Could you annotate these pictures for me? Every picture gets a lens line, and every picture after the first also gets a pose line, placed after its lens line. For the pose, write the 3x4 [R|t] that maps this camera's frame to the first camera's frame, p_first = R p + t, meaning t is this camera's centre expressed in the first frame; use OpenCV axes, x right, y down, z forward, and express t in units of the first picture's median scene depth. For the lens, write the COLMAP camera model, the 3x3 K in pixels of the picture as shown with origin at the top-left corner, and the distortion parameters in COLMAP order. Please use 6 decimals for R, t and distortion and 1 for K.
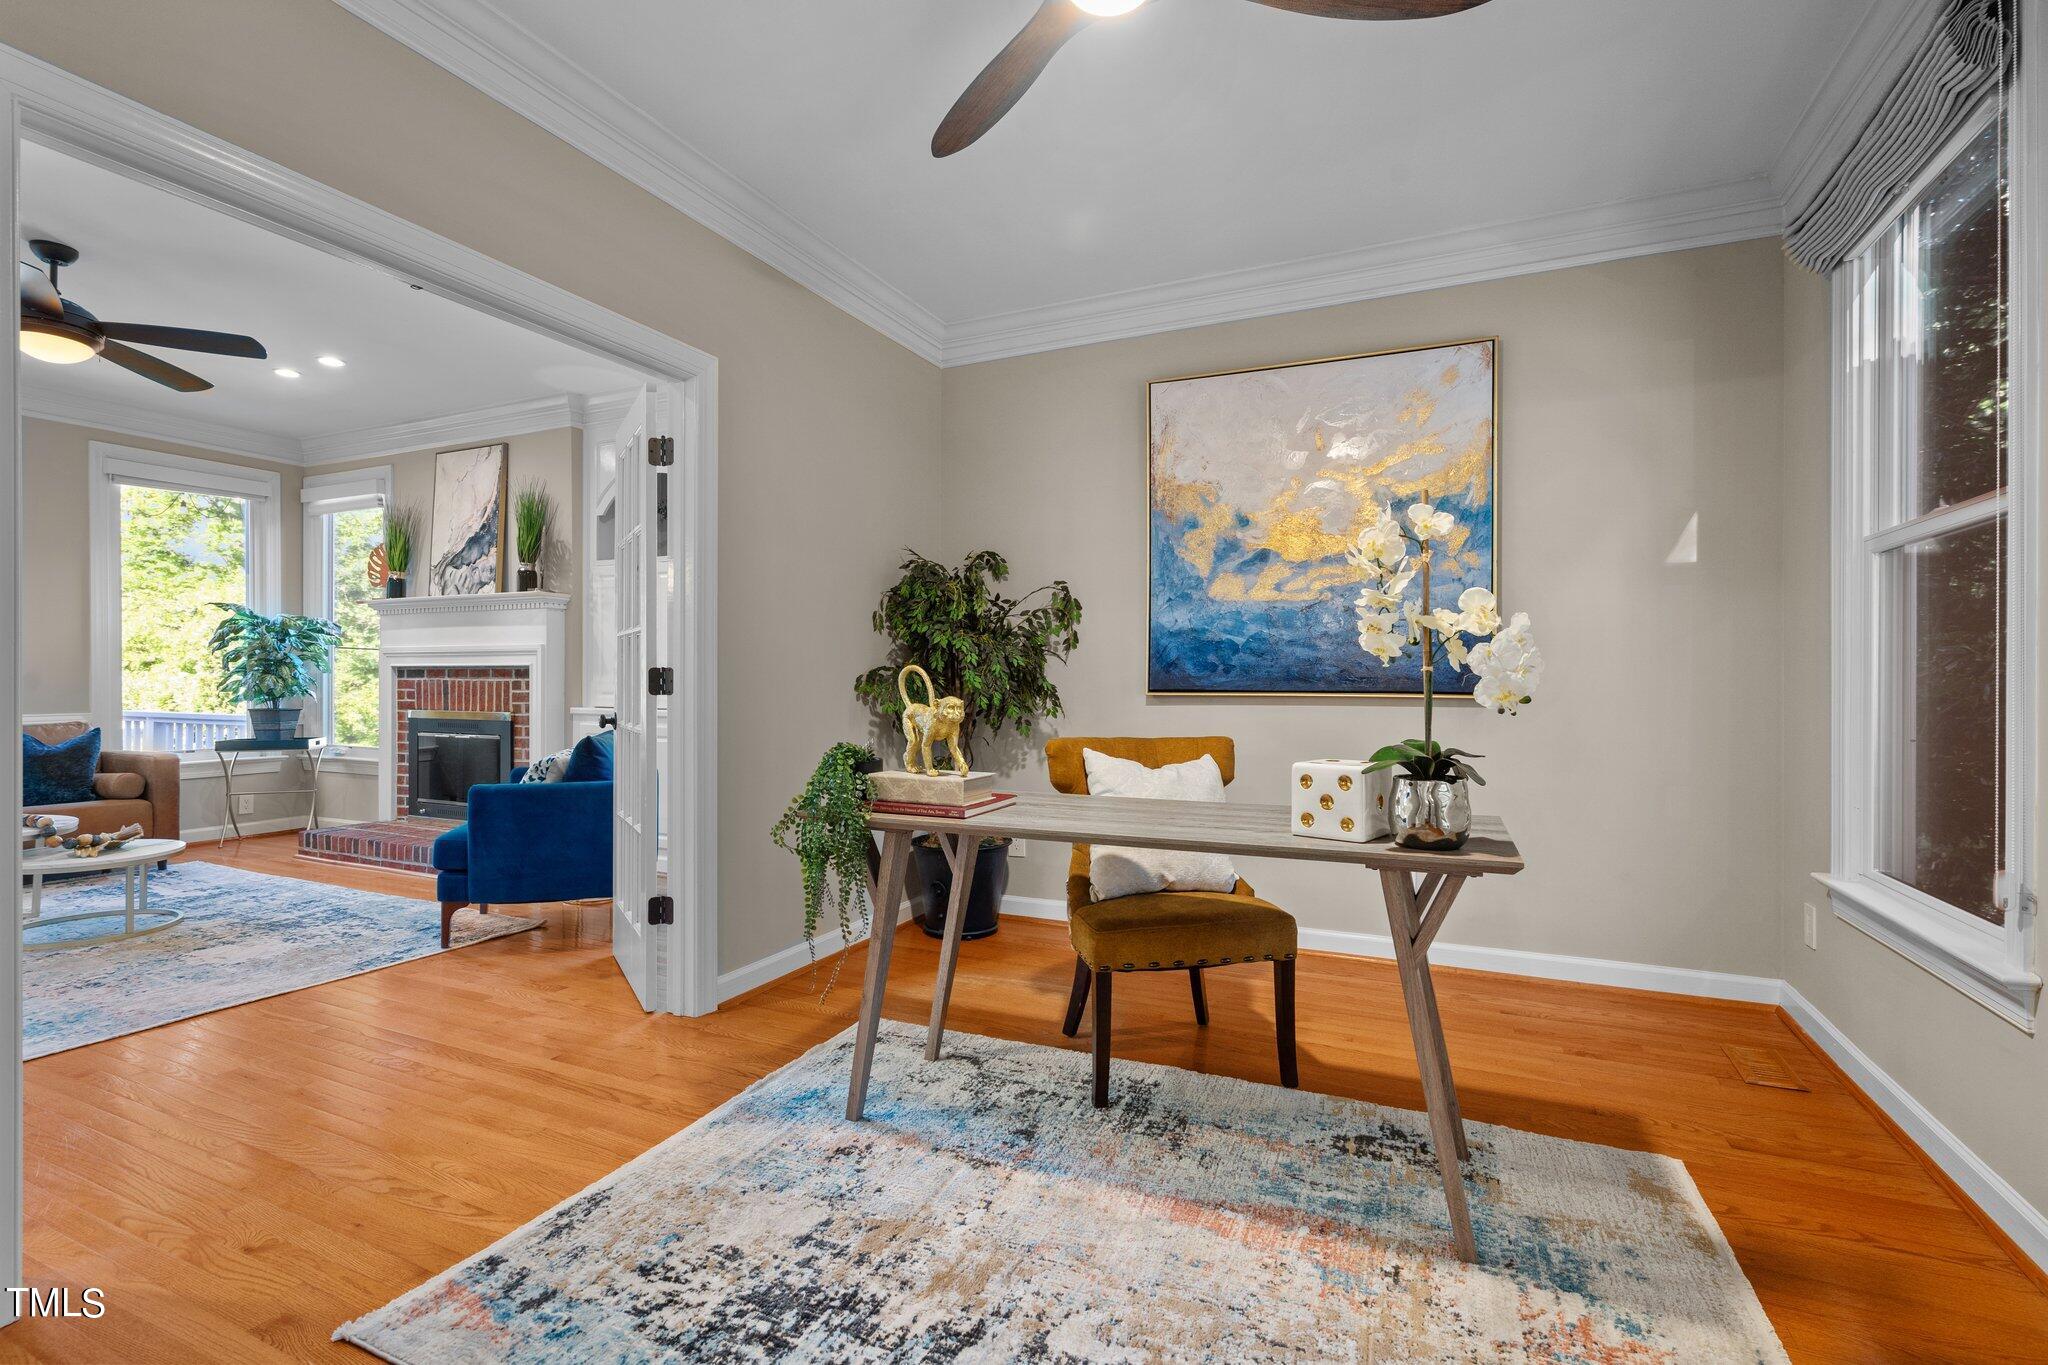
lens RADIAL K [[933.7, 0, 1024.0], [0, 933.7, 682.5], [0, 0, 1]] dist [-0.000029, 0.000562]
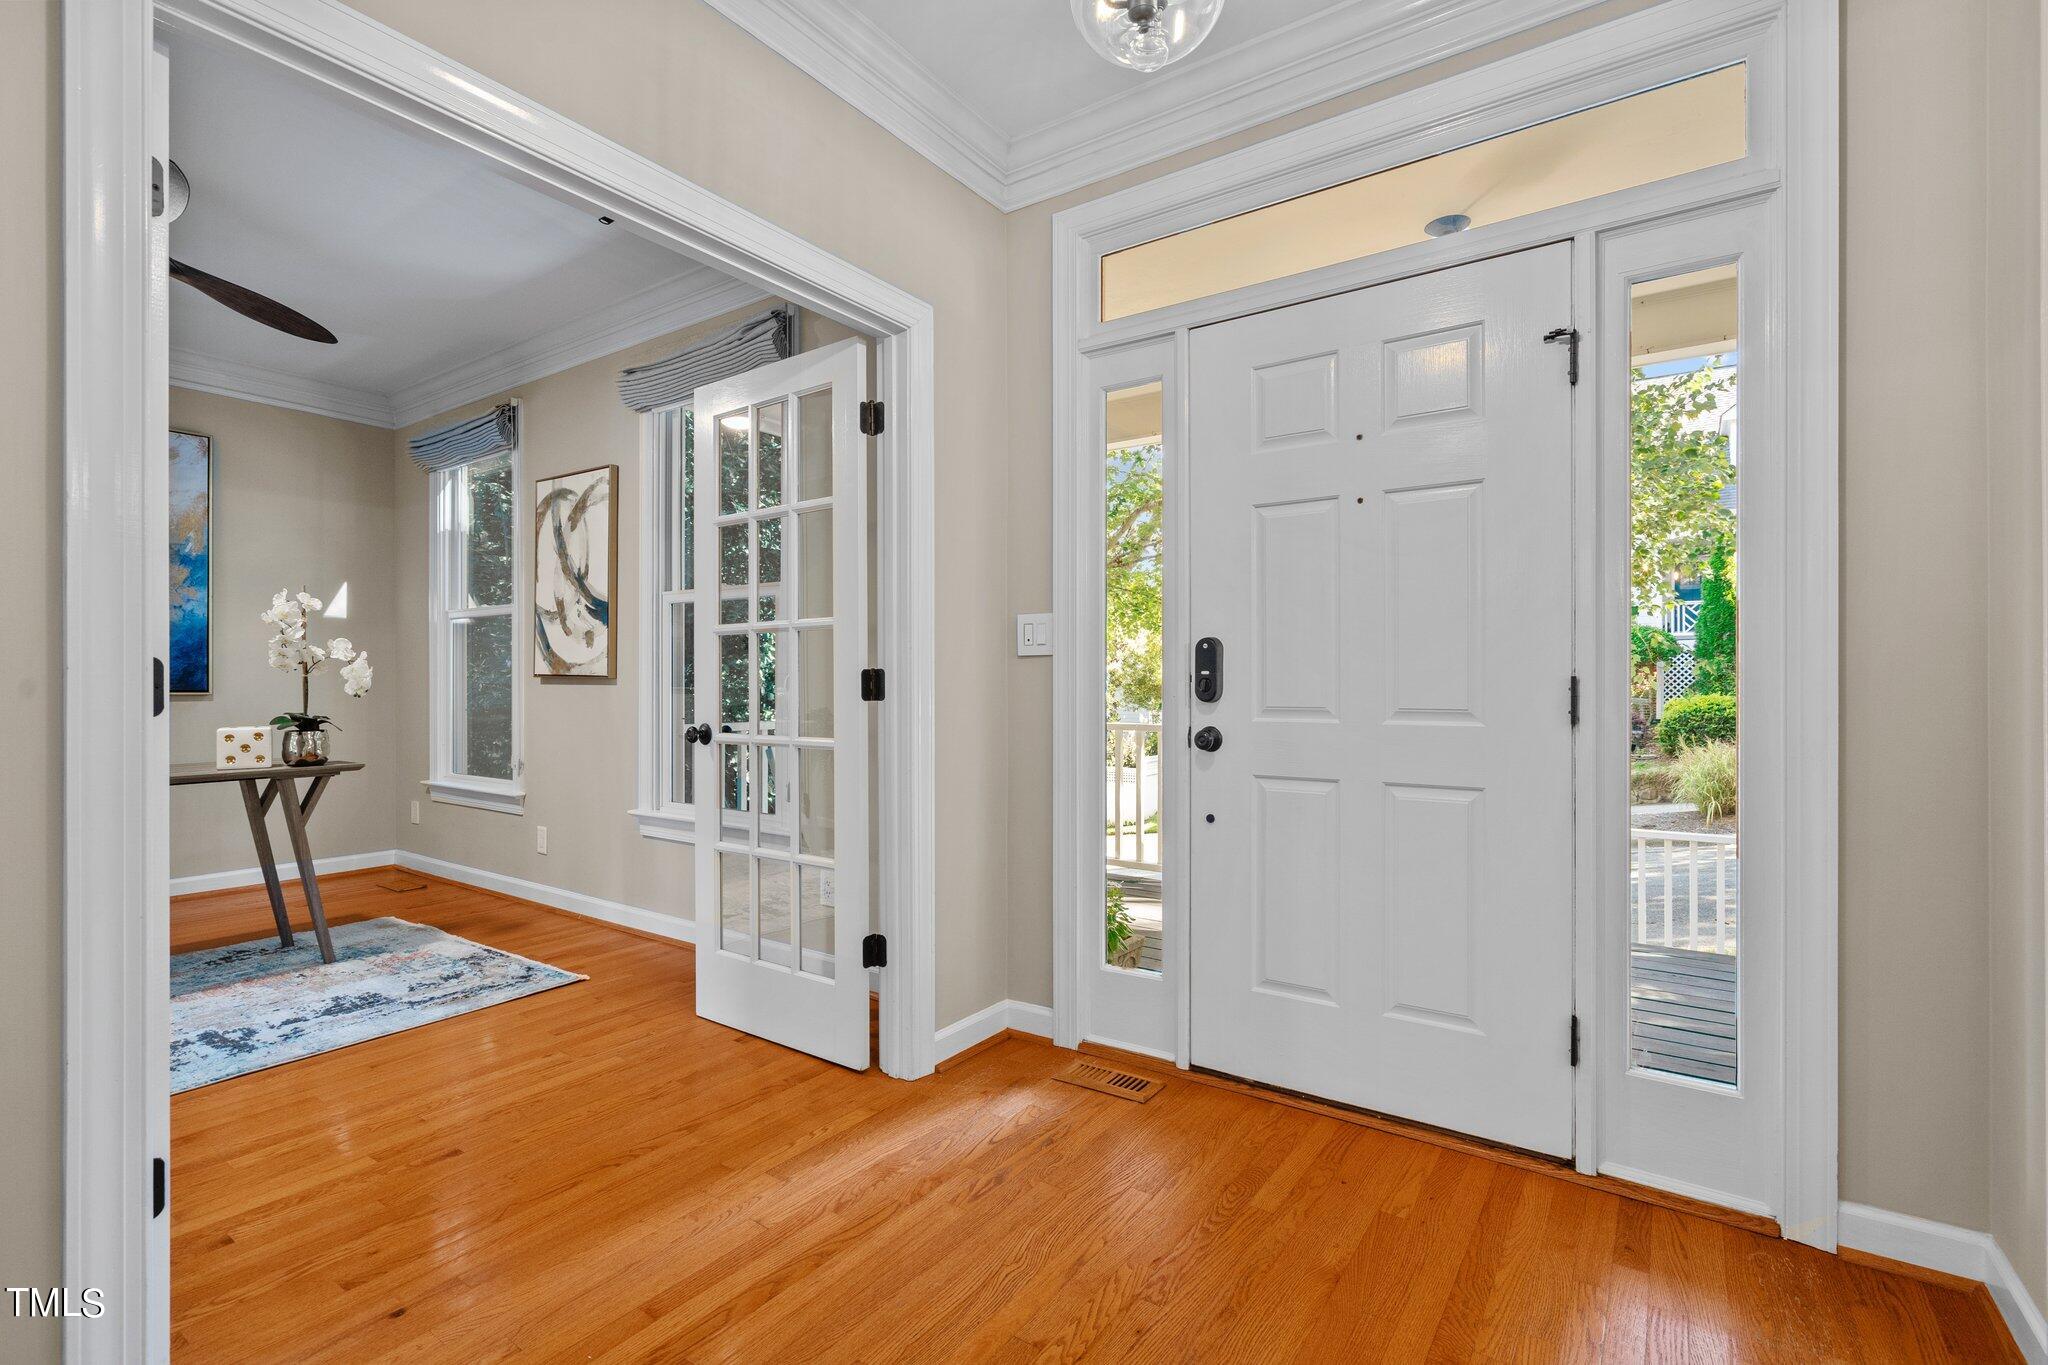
lens RADIAL K [[933.7, 0, 1024.0], [0, 933.7, 682.5], [0, 0, 1]] dist [-0.000029, 0.000562]
pose [[0.173803, -0.001152, 0.984780, -1.201830], [0.002242, 0.999997, 0.000774, 0.001746], [-0.984778, 0.002073, 0.173805, -0.809745]]
